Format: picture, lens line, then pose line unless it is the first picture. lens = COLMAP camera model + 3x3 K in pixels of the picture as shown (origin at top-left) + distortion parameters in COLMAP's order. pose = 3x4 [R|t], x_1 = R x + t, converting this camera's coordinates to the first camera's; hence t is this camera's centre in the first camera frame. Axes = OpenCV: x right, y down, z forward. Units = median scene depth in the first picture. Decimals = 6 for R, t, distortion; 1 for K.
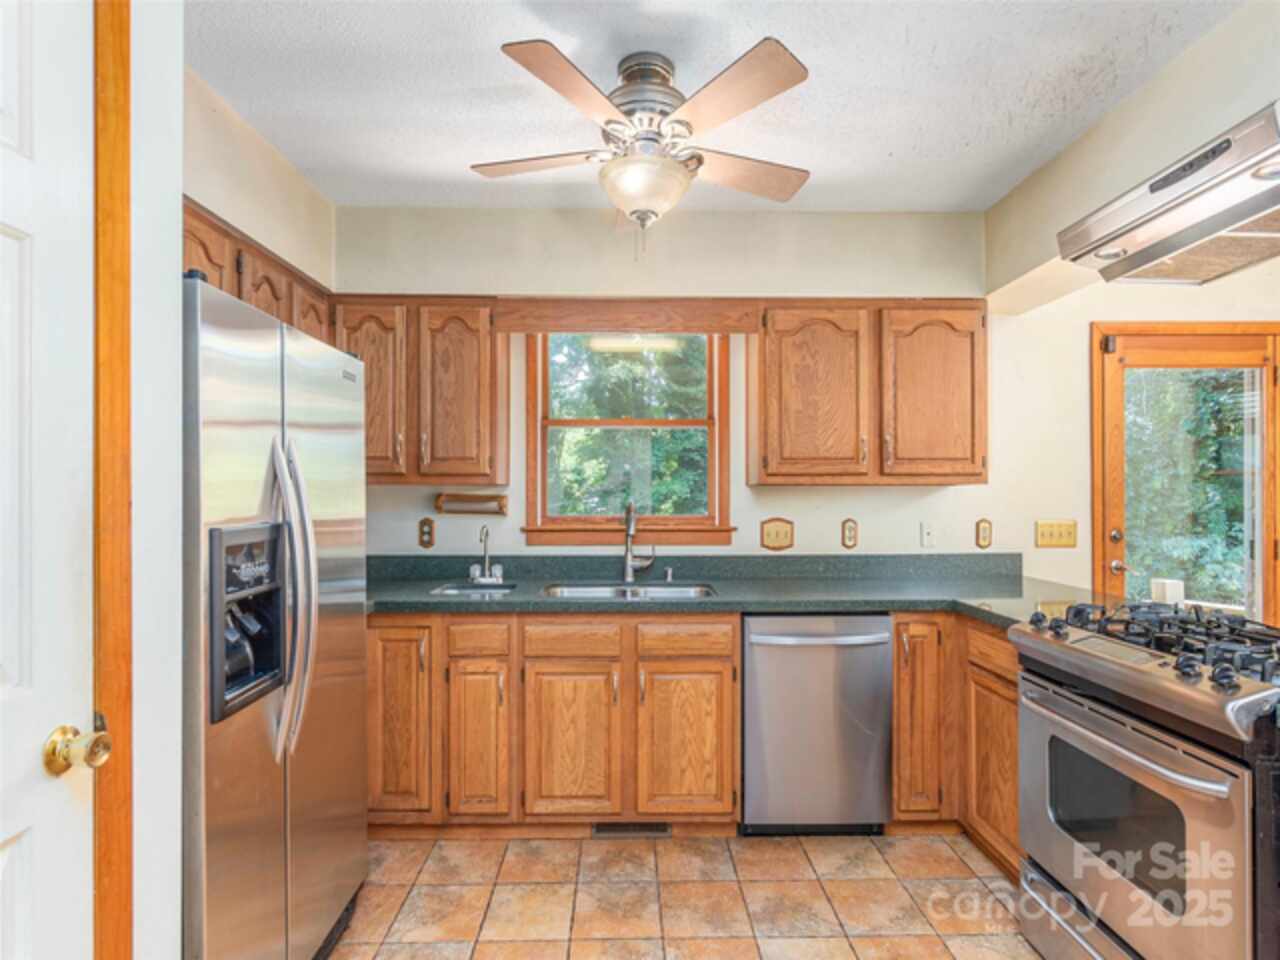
lens RADIAL K [[629.0, 0, 631.2], [0, 629.0, 490.6], [0, 0, 1]] dist [0.007611, 0.000234]
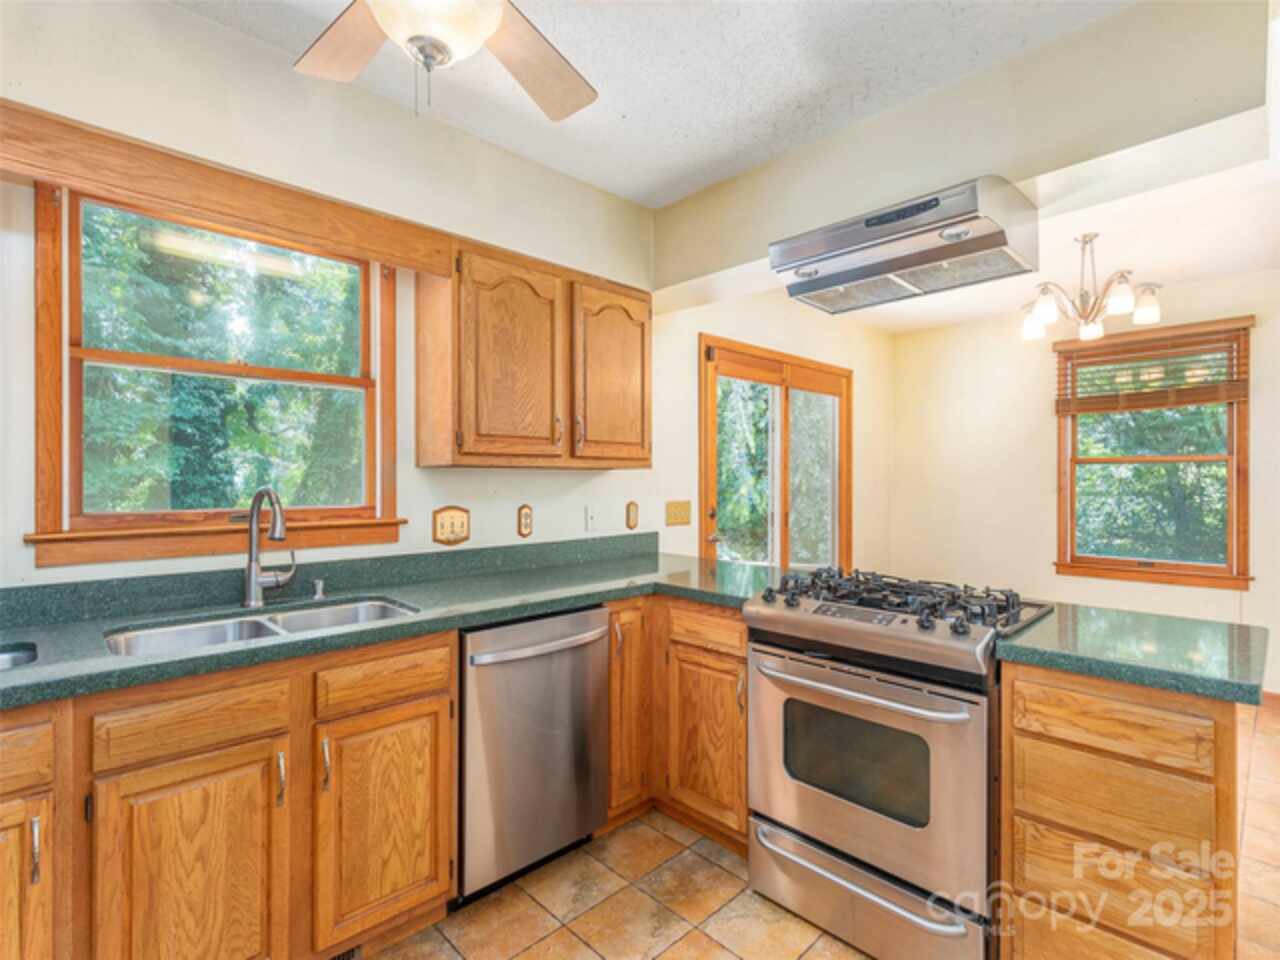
lens RADIAL K [[629.0, 0, 639.3], [0, 629.0, 477.2], [0, 0, 1]] dist [0.007611, 0.000234]
pose [[0.730467, 0.003905, 0.682937, -0.174522], [-0.007700, 0.999967, 0.002517, 0.001291], [-0.682905, -0.007097, 0.730473, 0.242591]]
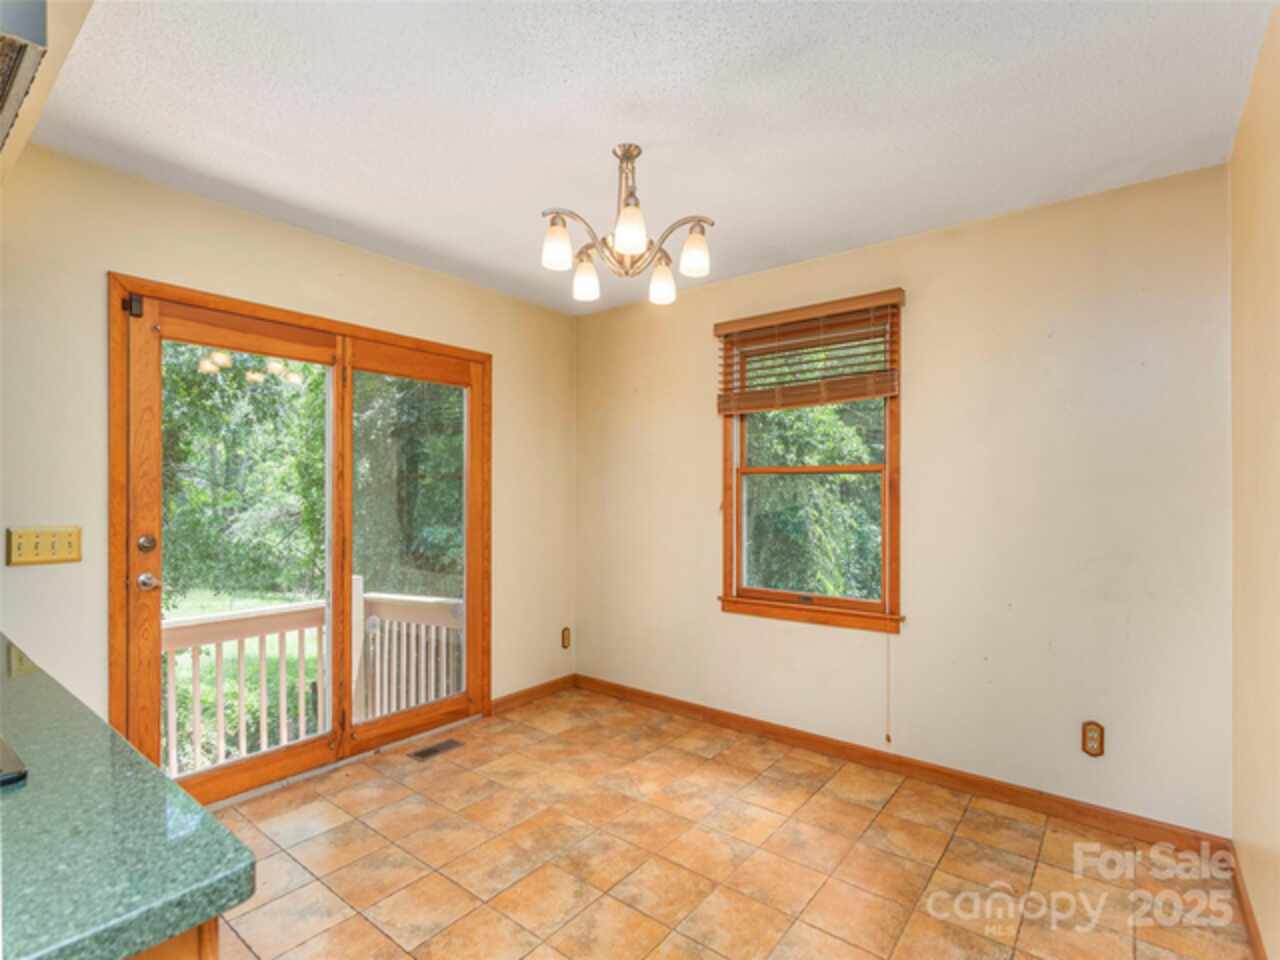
lens RADIAL K [[629.0, 0, 639.2], [0, 629.0, 492.9], [0, 0, 1]] dist [0.007611, 0.000234]
pose [[0.637262, 0.002504, 0.770643, 0.606121], [-0.010988, 0.999923, 0.005838, -0.005851], [-0.770569, -0.012188, 0.637241, -0.007942]]
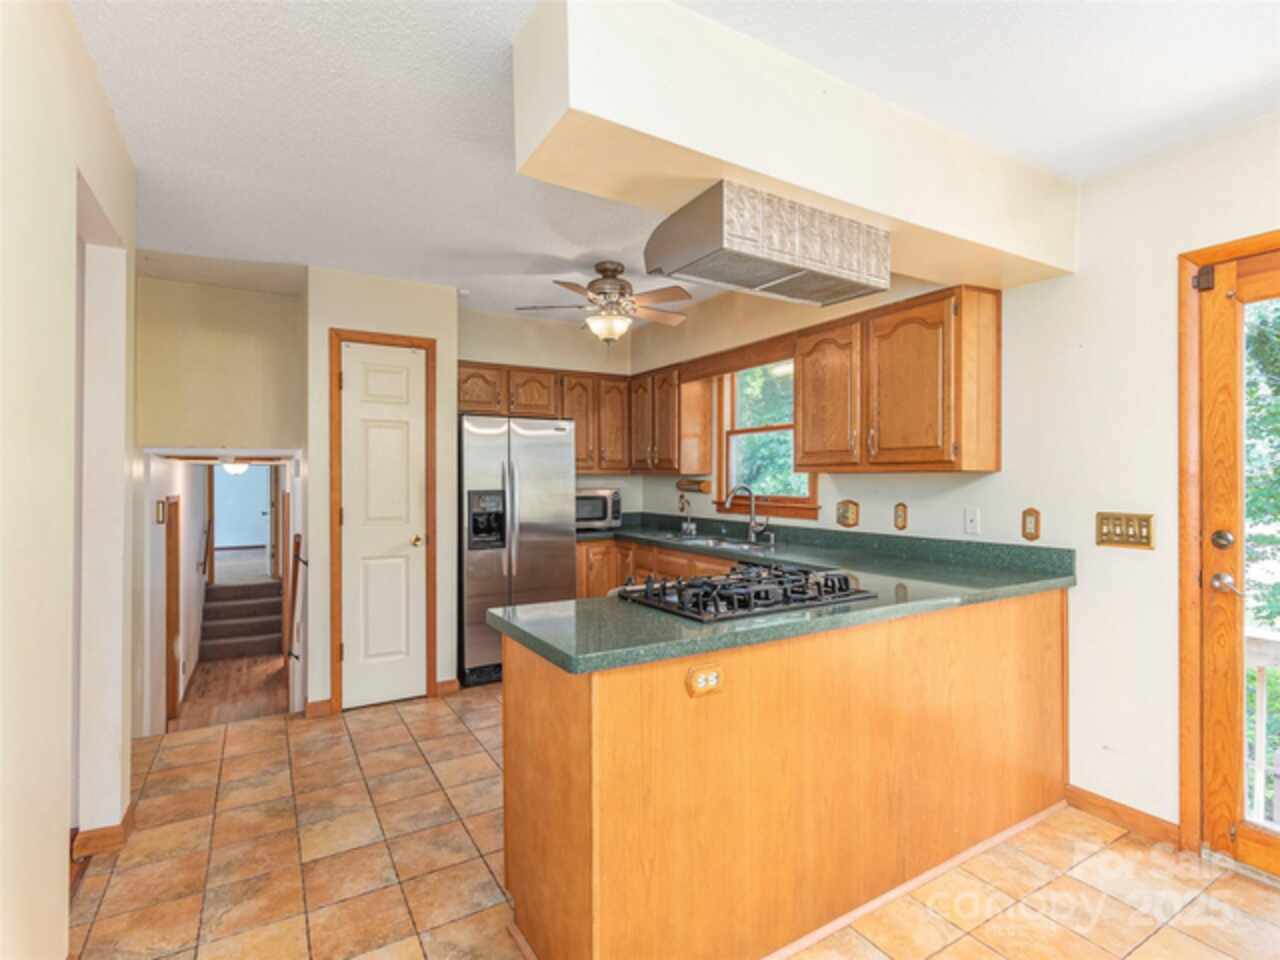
lens RADIAL K [[629.0, 0, 642.8], [0, 629.0, 482.5], [0, 0, 1]] dist [0.007611, 0.000234]
pose [[0.498081, 0.005897, -0.867110, 1.192659], [0.002575, 0.999962, 0.008280, -0.001233], [0.867126, -0.006357, 0.498048, 0.068375]]
